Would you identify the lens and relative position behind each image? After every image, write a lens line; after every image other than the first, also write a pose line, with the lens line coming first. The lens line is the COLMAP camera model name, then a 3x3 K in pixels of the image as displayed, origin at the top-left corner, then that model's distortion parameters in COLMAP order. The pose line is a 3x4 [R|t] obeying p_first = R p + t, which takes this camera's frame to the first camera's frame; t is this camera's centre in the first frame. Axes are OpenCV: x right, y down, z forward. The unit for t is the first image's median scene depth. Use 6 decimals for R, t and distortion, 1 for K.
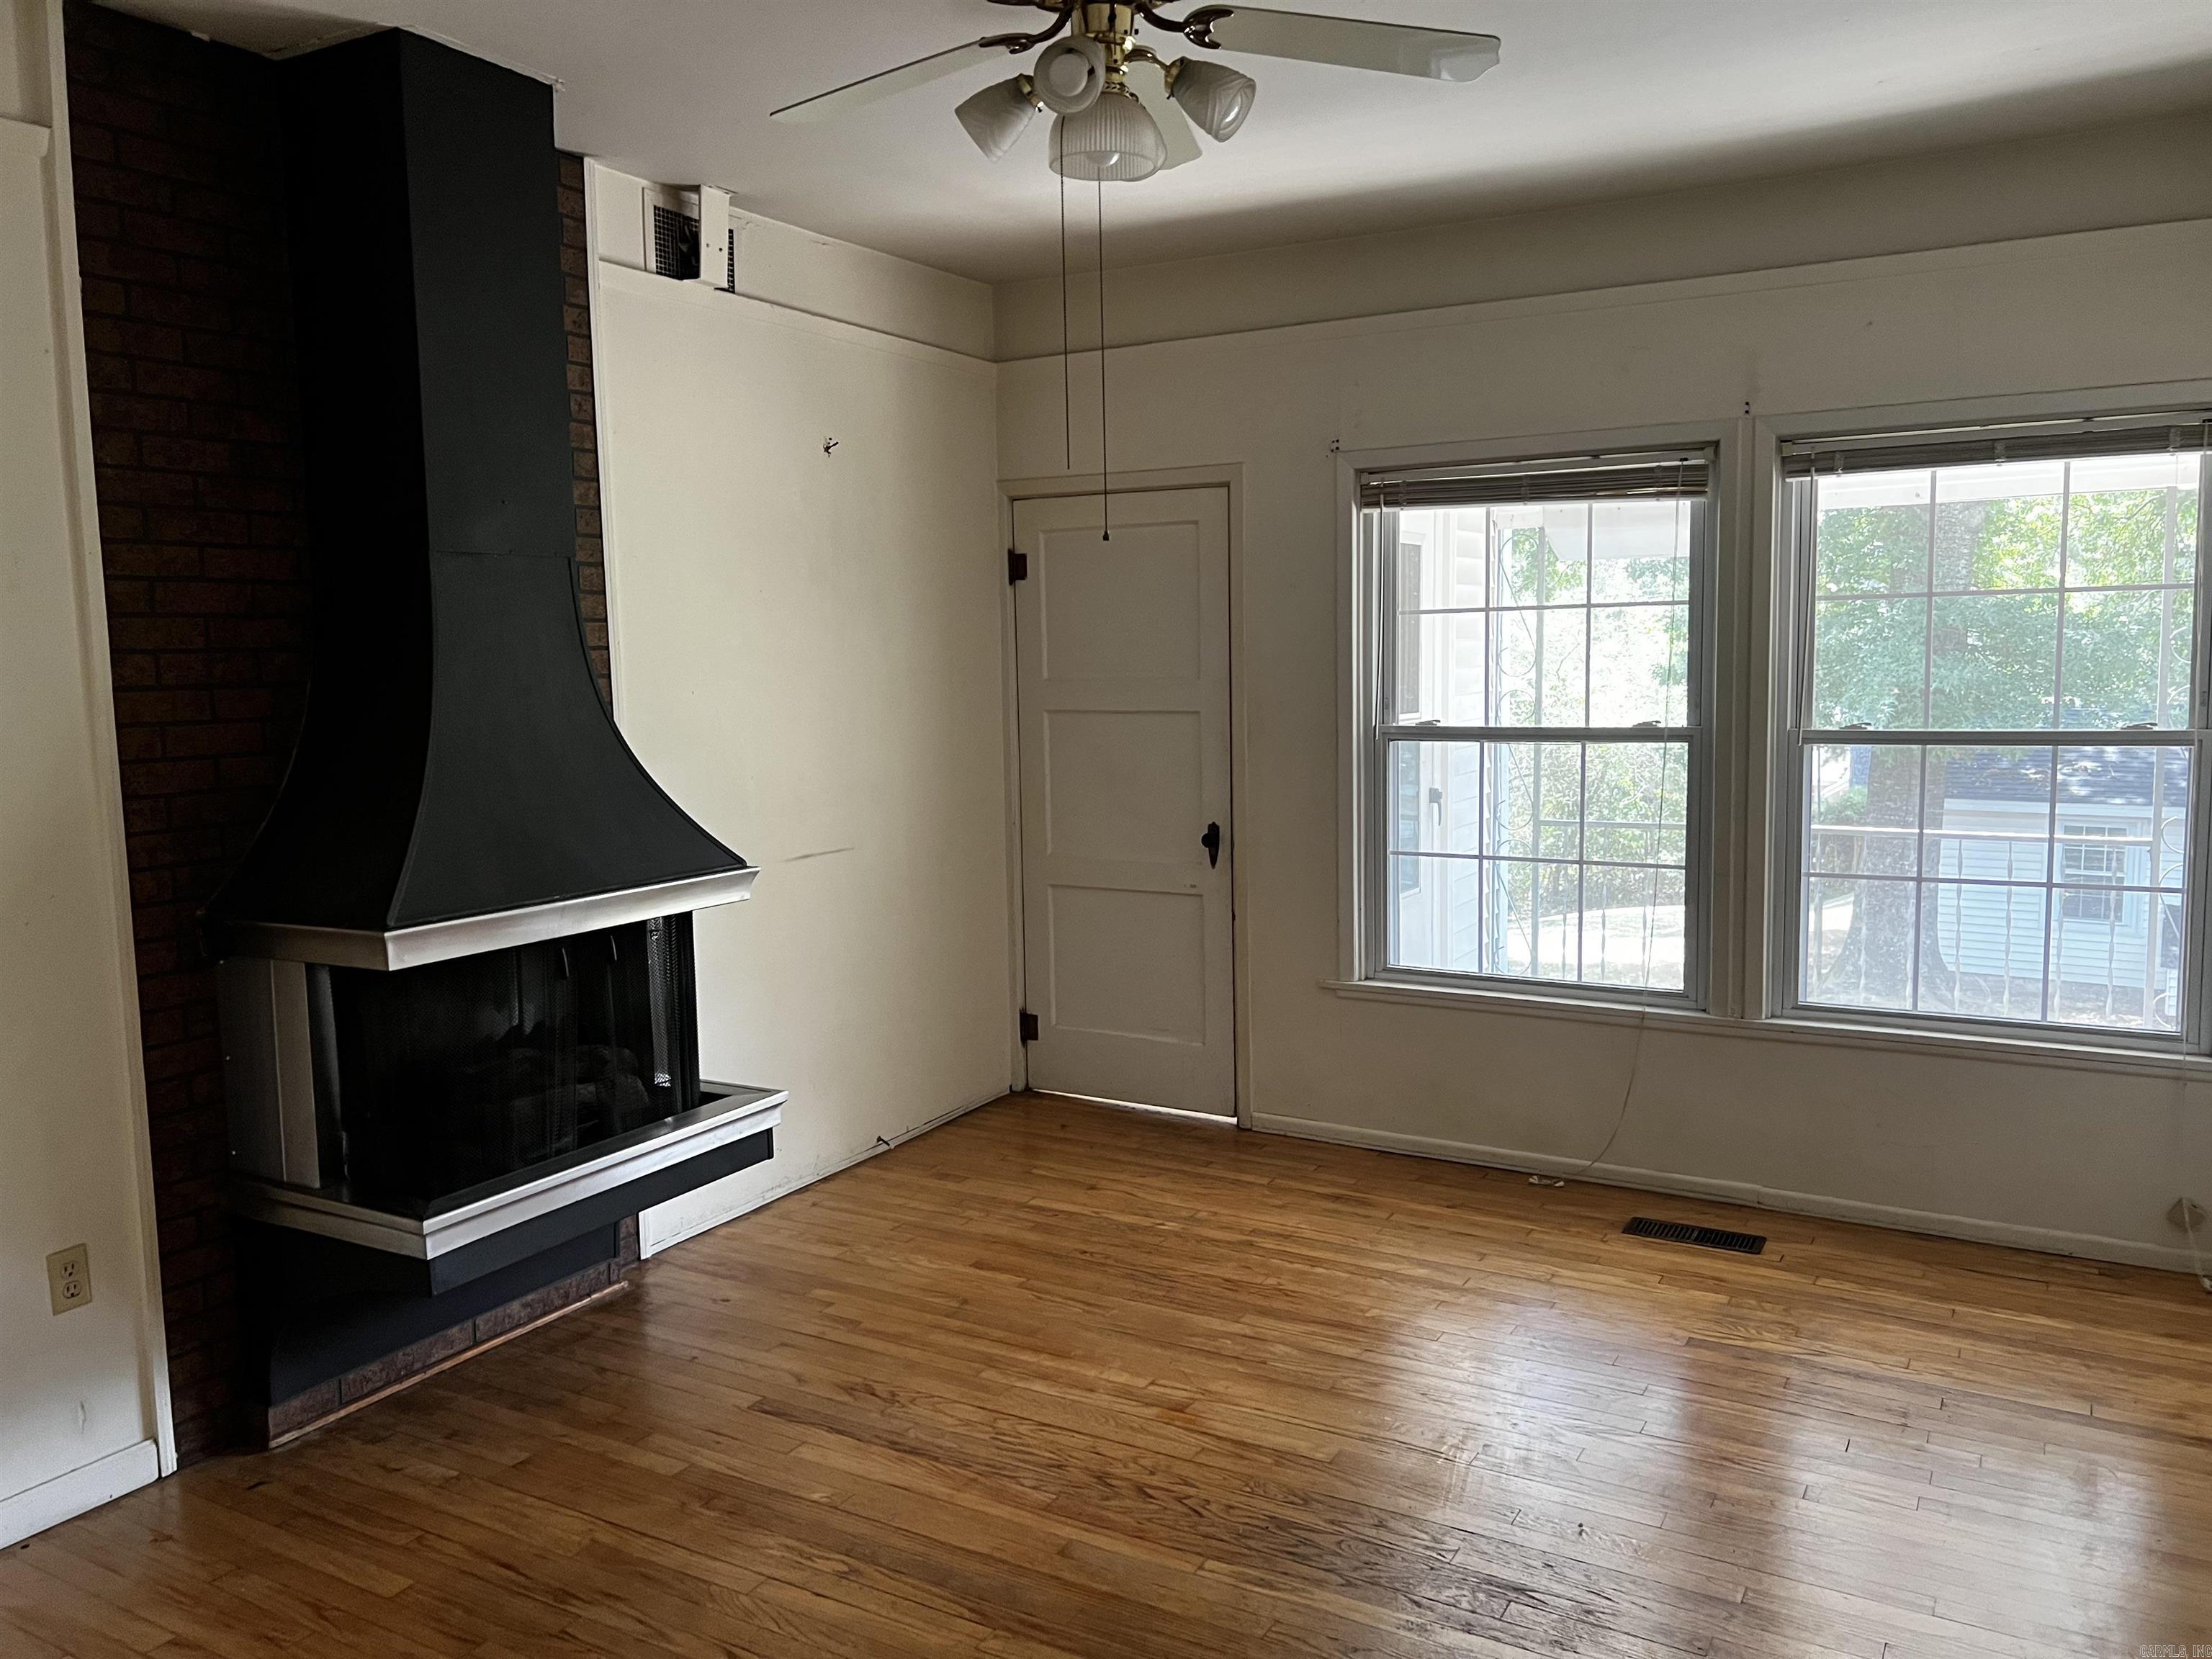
lens RADIAL K [[1669.4, 0, 1113.7], [0, 1669.4, 827.8], [0, 0, 1]] dist [0.053426, -0.062677]
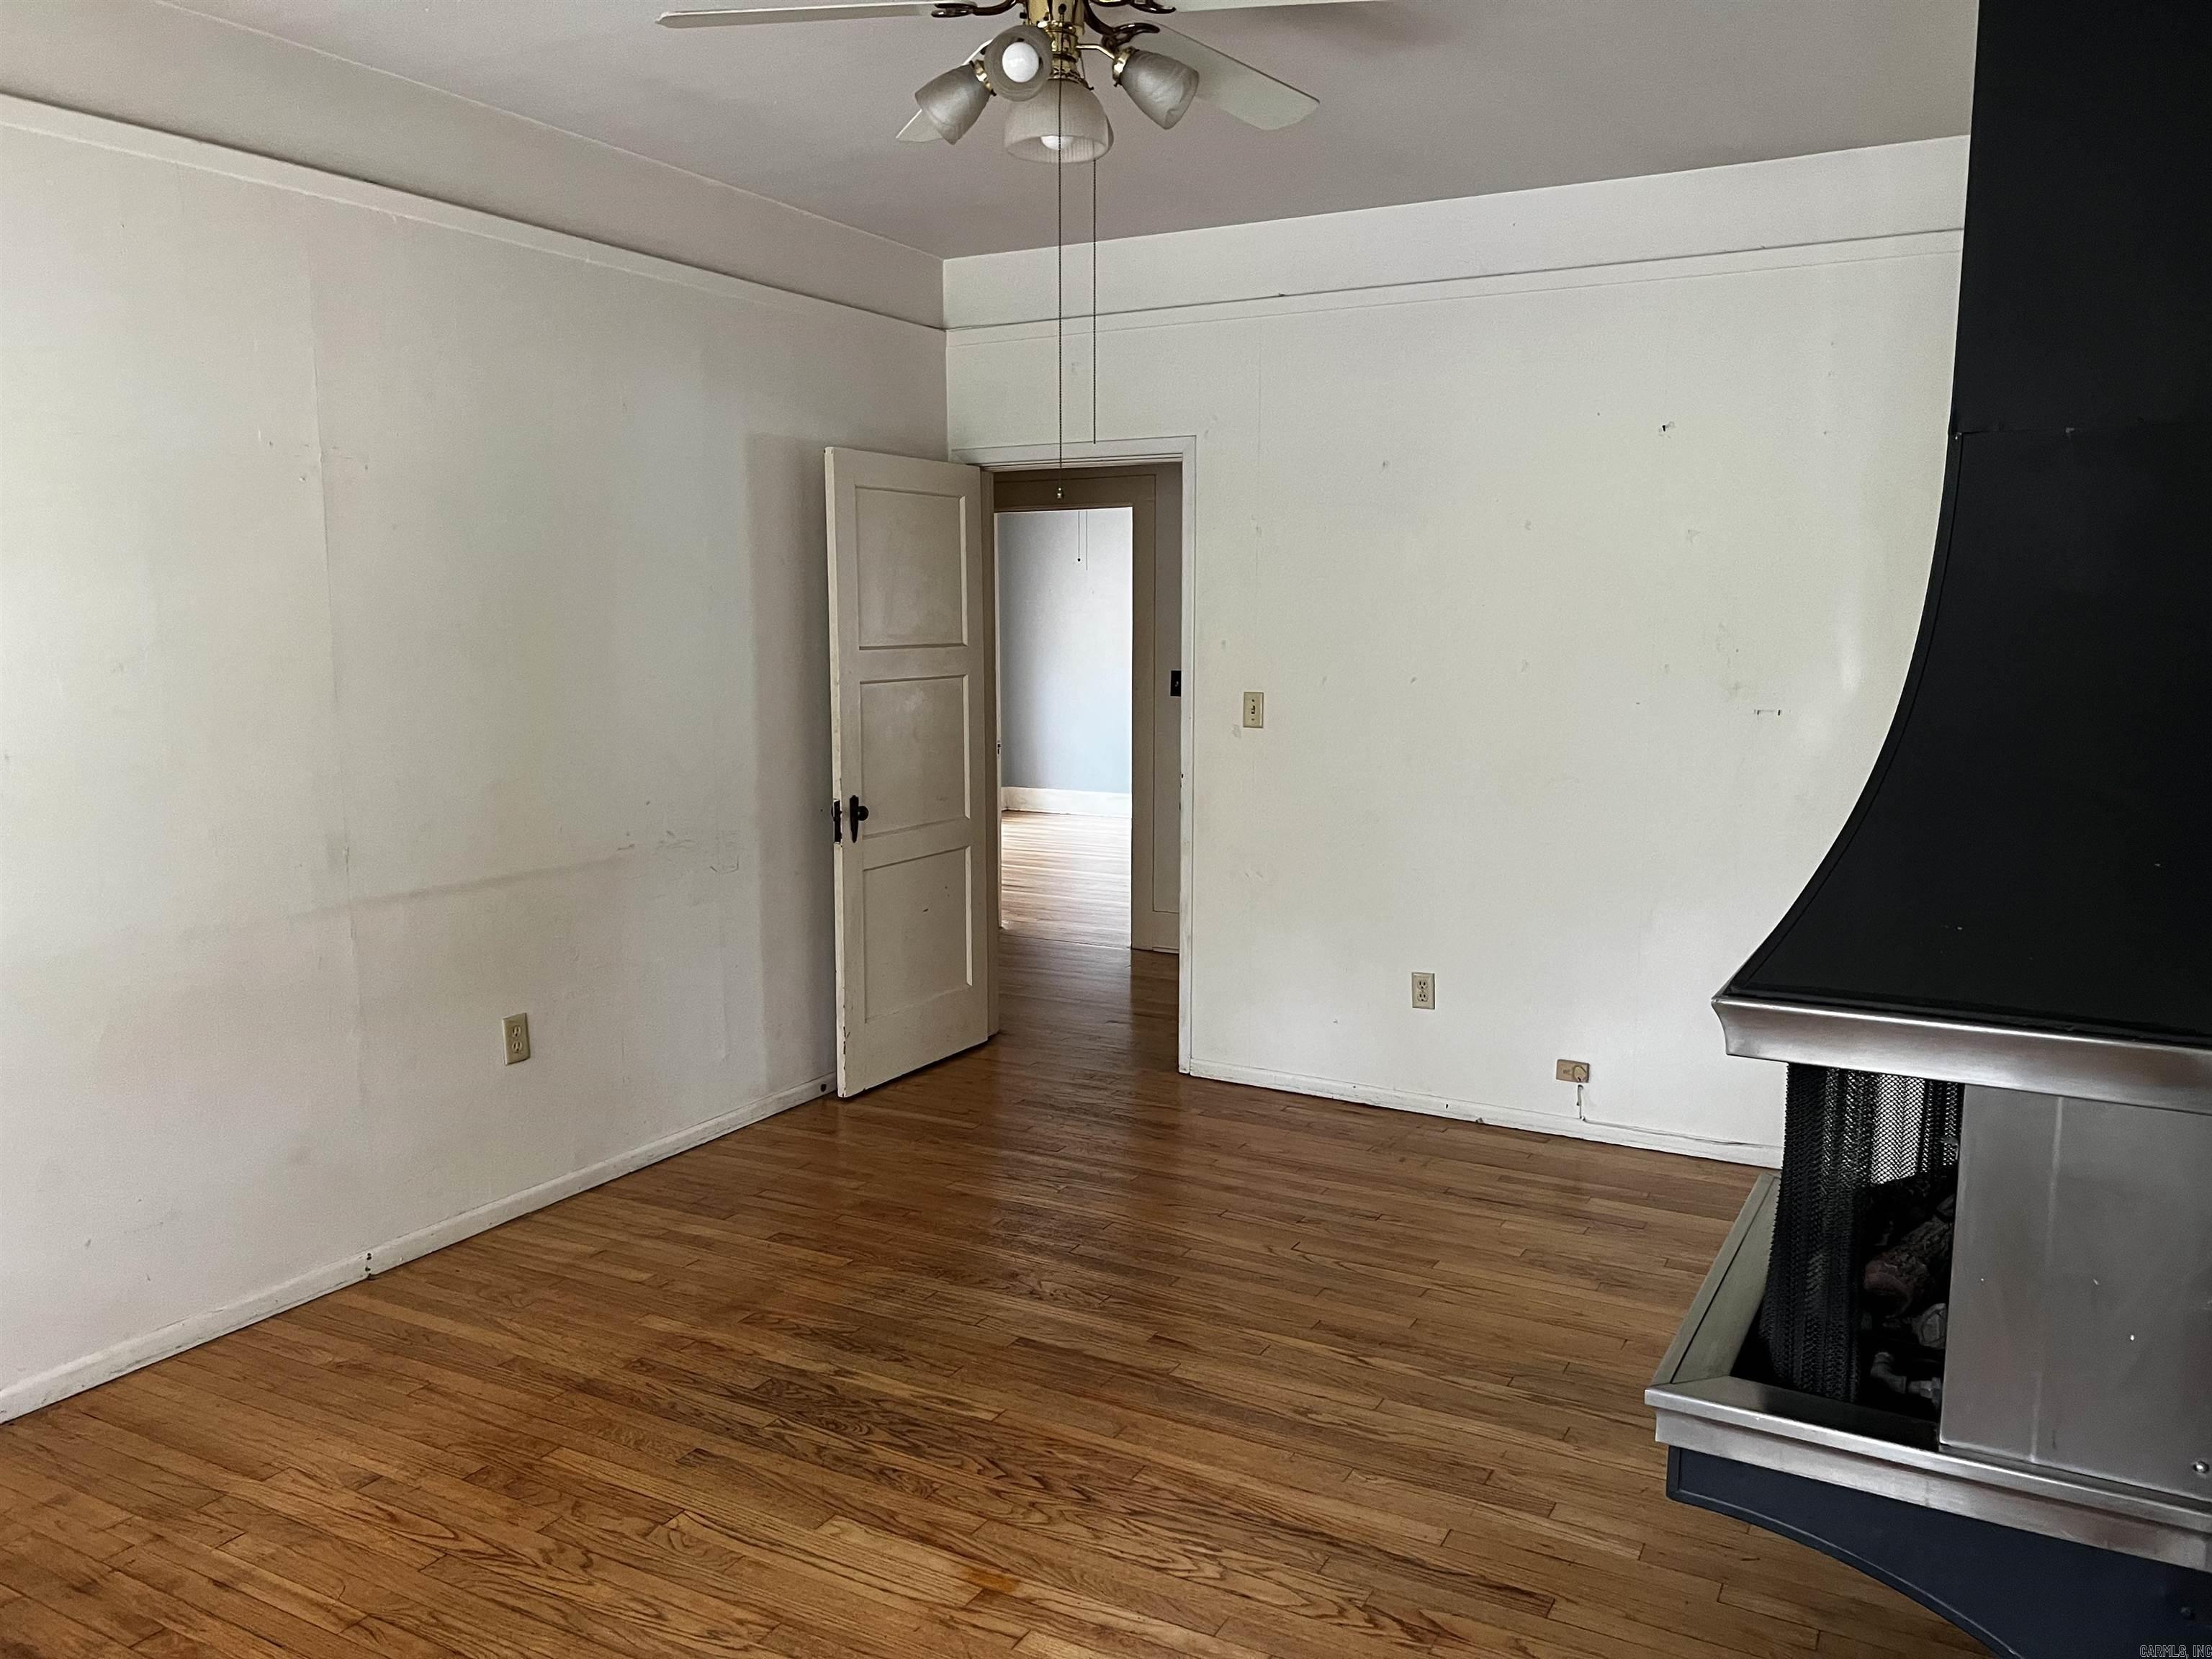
lens RADIAL K [[1669.4, 0, 1103.1], [0, 1669.4, 830.4], [0, 0, 1]] dist [0.053426, -0.062677]
pose [[-0.999778, 0.019295, -0.008465, -0.015441], [0.016612, 0.968946, 0.246714, -0.205563], [0.012963, 0.246519, -0.969051, 1.846148]]
